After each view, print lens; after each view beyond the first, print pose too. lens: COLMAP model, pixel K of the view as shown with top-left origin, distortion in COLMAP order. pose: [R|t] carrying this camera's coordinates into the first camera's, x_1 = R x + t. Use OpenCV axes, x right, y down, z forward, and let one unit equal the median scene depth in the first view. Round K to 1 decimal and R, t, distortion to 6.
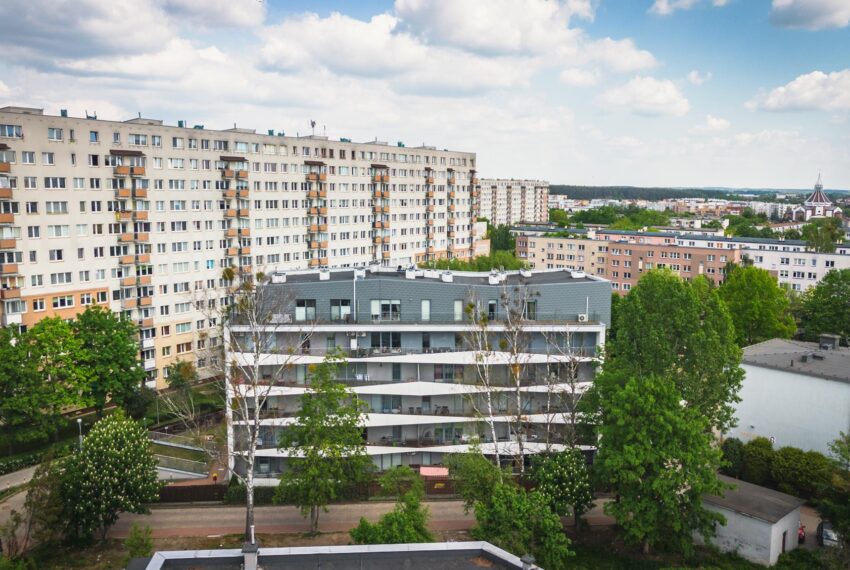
lens RADIAL K [[742.5, 0, 468.0], [0, 742.5, 314.1], [0, 0, 1]] dist [0.082110, -0.098780]
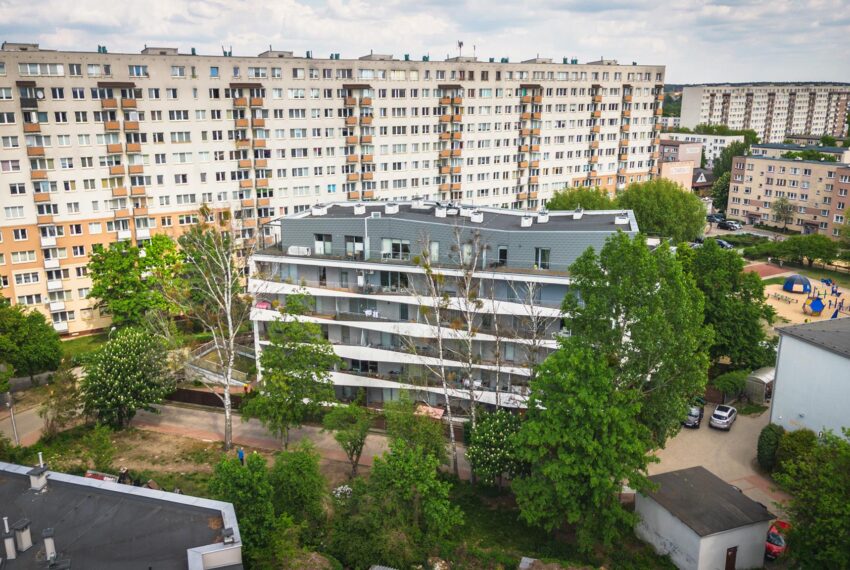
lens RADIAL K [[742.5, 0, 472.2], [0, 742.5, 309.6], [0, 0, 1]] dist [0.082110, -0.098780]
pose [[0.918922, 0.100444, -0.381436, 0.290422], [-0.054864, 0.990181, 0.128572, -0.046260], [0.390605, -0.097220, 0.915410, 0.085076]]
